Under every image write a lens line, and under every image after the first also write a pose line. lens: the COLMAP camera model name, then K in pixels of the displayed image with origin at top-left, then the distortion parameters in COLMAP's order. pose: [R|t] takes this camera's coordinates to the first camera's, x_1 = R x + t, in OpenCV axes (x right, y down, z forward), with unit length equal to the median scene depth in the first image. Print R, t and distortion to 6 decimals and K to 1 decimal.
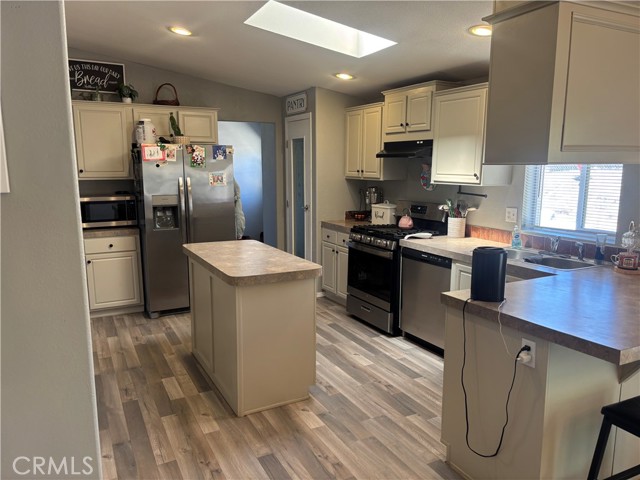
lens RADIAL K [[487.1, 0, 321.0], [0, 487.1, 245.0], [0, 0, 1]] dist [0.053945, -0.064637]
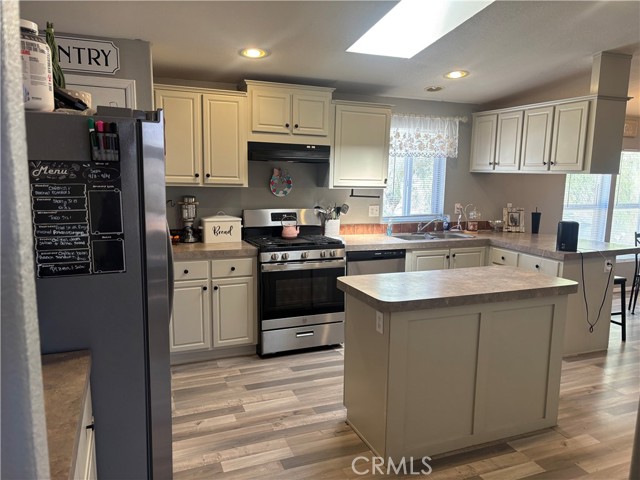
lens RADIAL K [[487.1, 0, 324.8], [0, 487.1, 242.3], [0, 0, 1]] dist [0.053945, -0.064637]
pose [[0.081315, -0.141527, 0.986589, -0.704462], [0.144775, 0.981046, 0.128799, -0.130405], [-0.986118, 0.132361, 0.100263, 0.811873]]
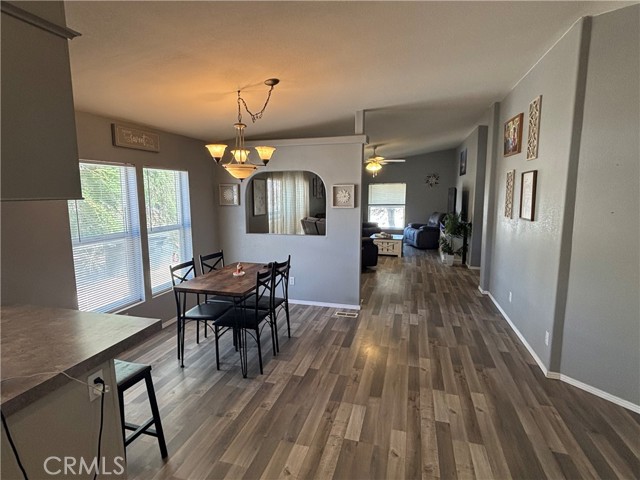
lens RADIAL K [[334.0, 0, 318.9], [0, 334.0, 235.3], [0, 0, 1]] dist [0.004467, -0.006915]
pose [[-0.738642, -0.080033, 0.669330, -0.147173], [0.118152, 0.962185, 0.245438, -0.079626], [-0.663663, 0.260374, -0.701254, 0.459515]]
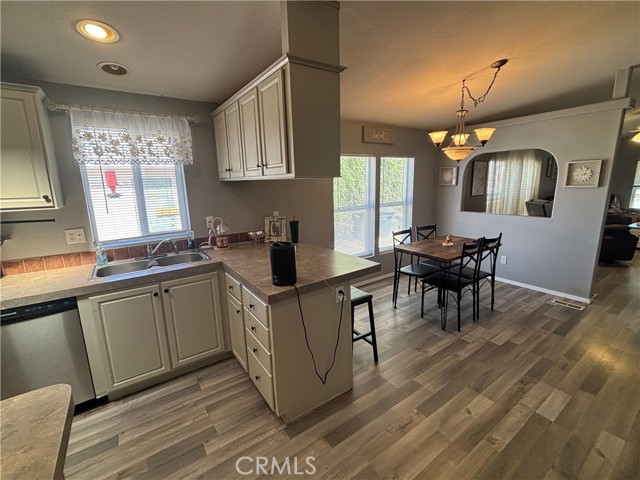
lens RADIAL K [[286.1, 0, 317.7], [0, 286.1, 234.8], [0, 0, 1]] dist [0.004291, 0.000030]
pose [[-0.133193, -0.177813, 0.975009, -0.188787], [0.186753, 0.961648, 0.200888, -0.071545], [-0.973336, 0.208843, -0.094877, 0.468571]]
